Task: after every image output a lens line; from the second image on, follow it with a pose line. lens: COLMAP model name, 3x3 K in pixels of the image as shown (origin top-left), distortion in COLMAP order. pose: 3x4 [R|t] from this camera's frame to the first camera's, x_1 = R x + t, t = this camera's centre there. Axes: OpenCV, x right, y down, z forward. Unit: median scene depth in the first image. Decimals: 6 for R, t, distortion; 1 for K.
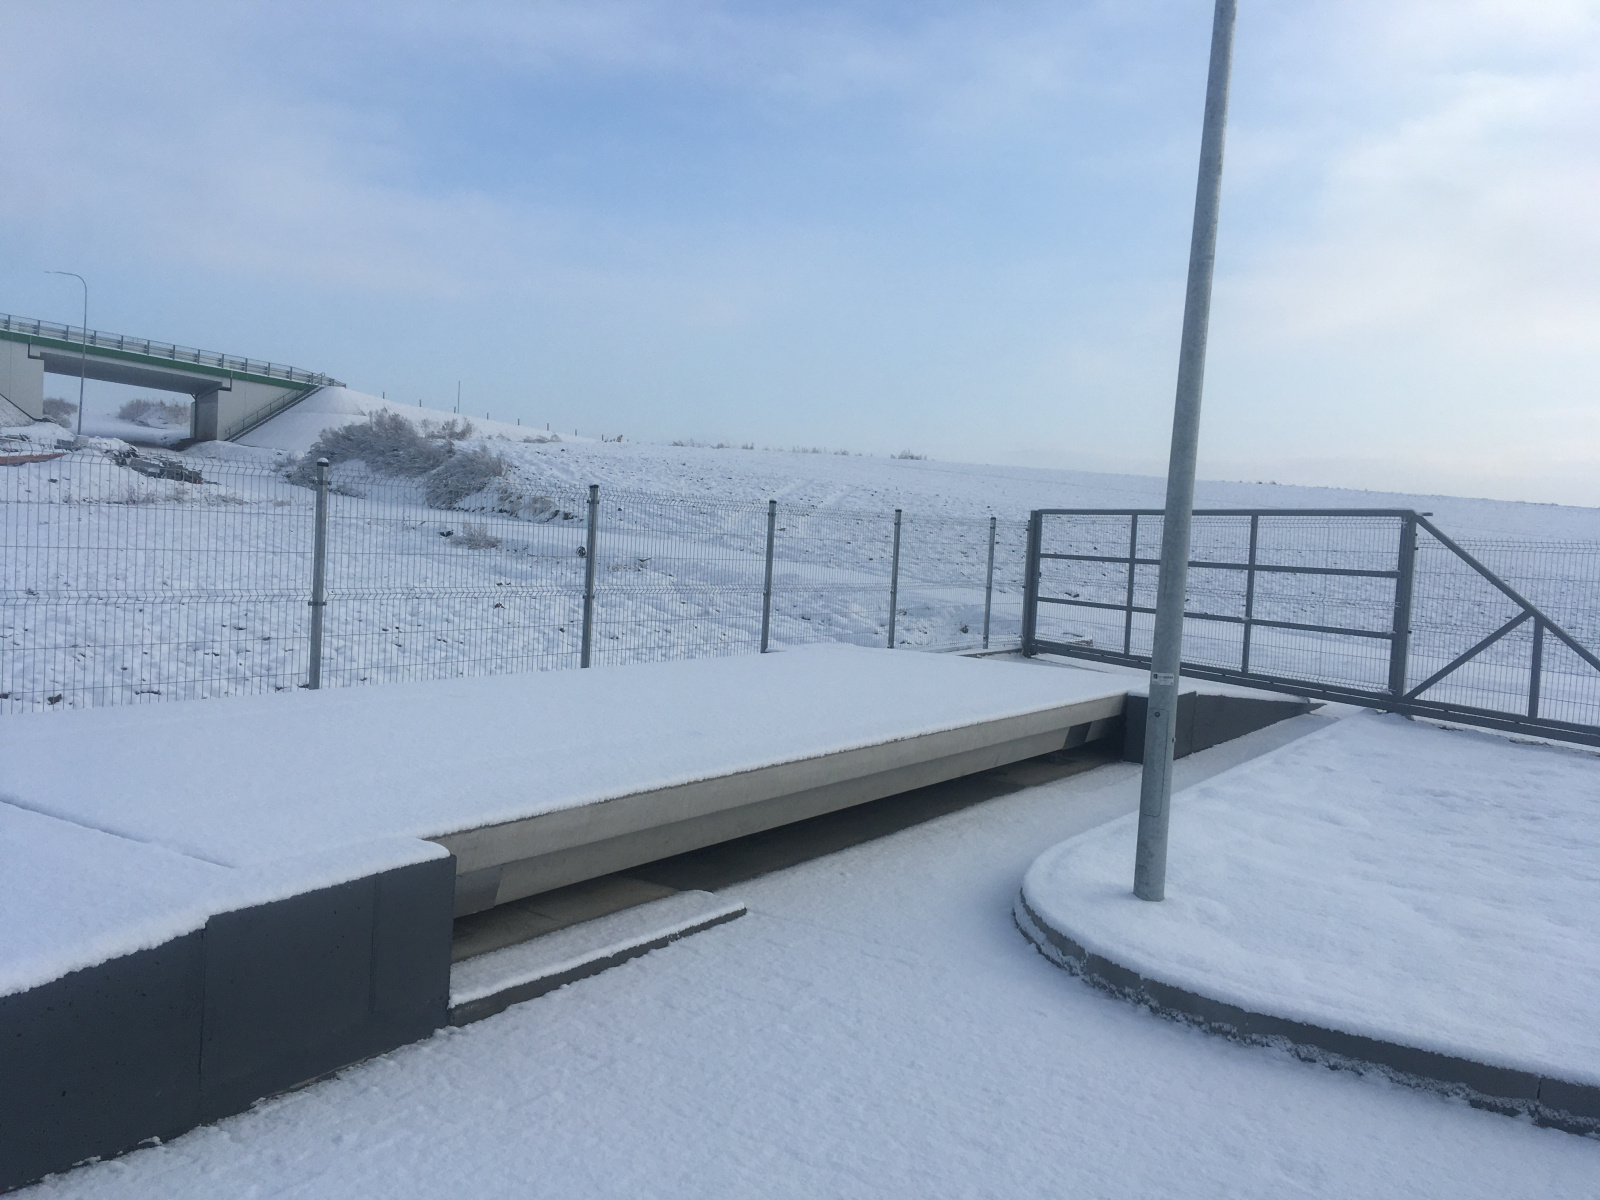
lens RADIAL K [[1355.0, 0, 800.5], [0, 1355.0, 591.9], [0, 0, 1]] dist [0.109790, -0.170367]
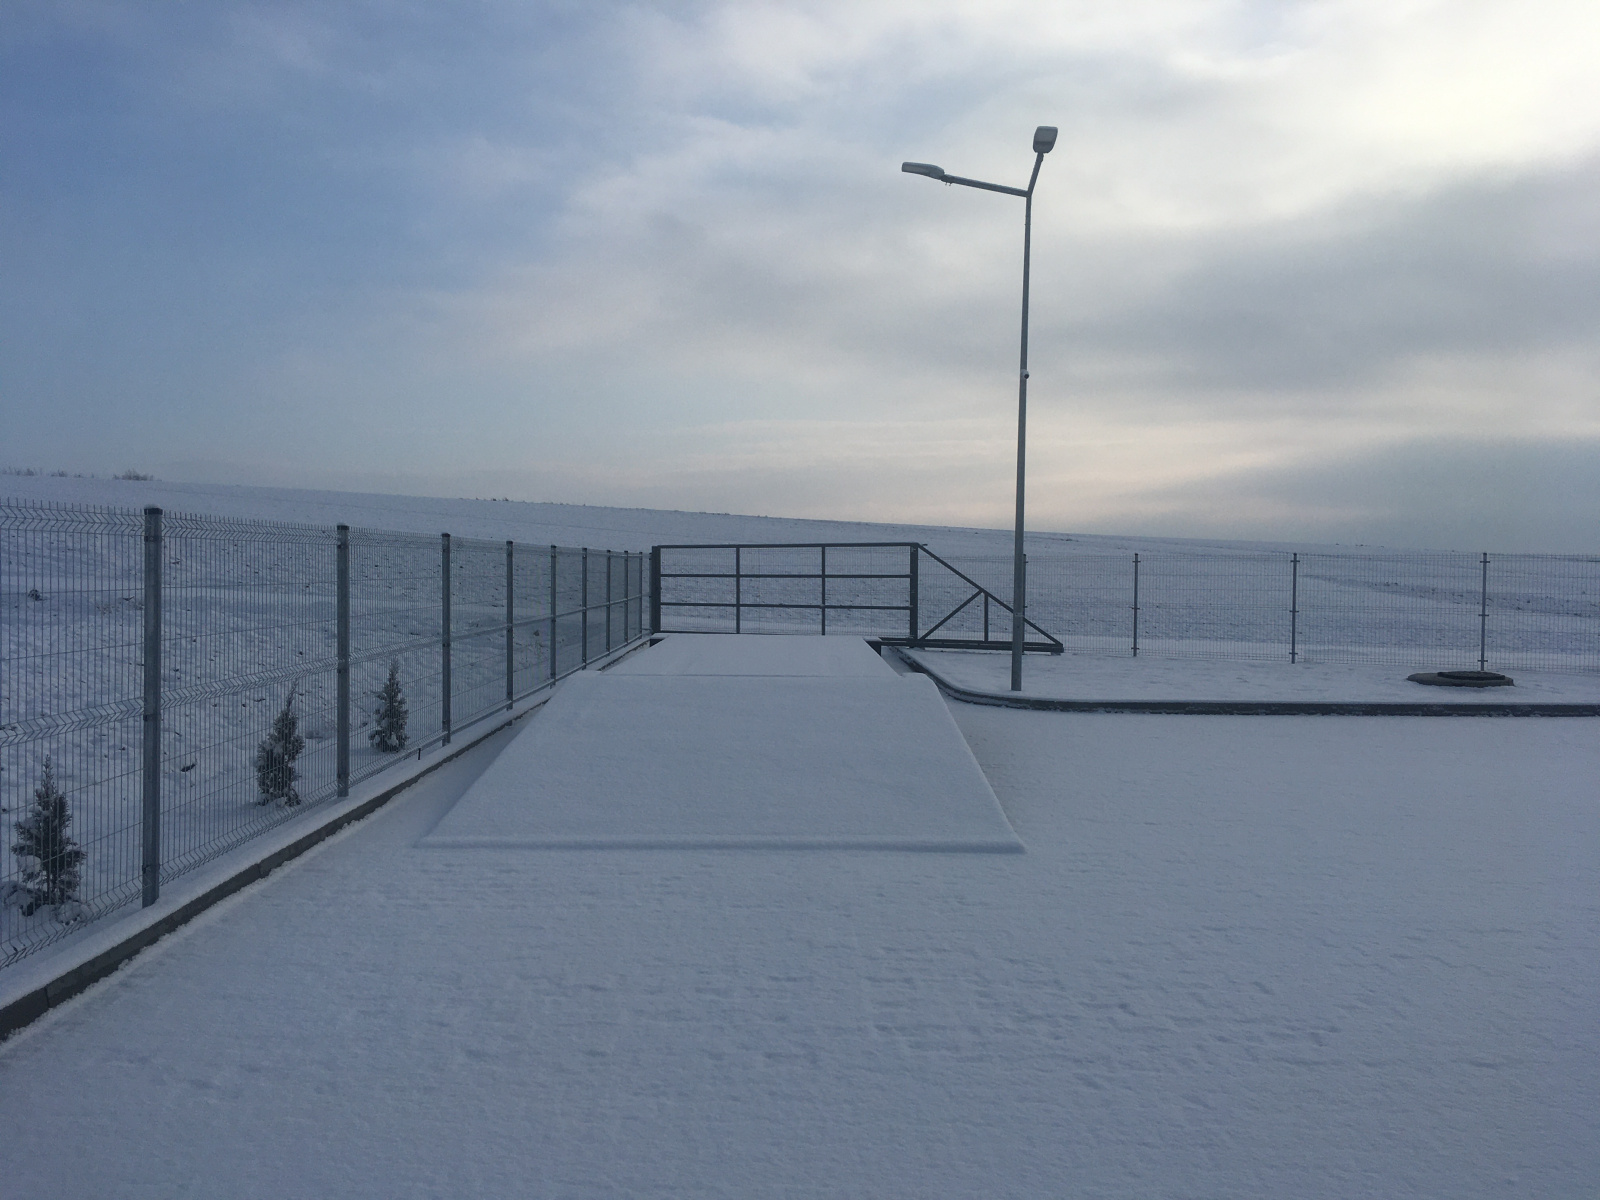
lens RADIAL K [[1355.0, 0, 814.7], [0, 1355.0, 599.3], [0, 0, 1]] dist [0.109790, -0.170367]
pose [[0.865892, -0.068220, 0.495557, -0.615423], [0.068460, 0.997497, 0.017697, -0.022415], [-0.495524, 0.018602, 0.868395, -0.567798]]
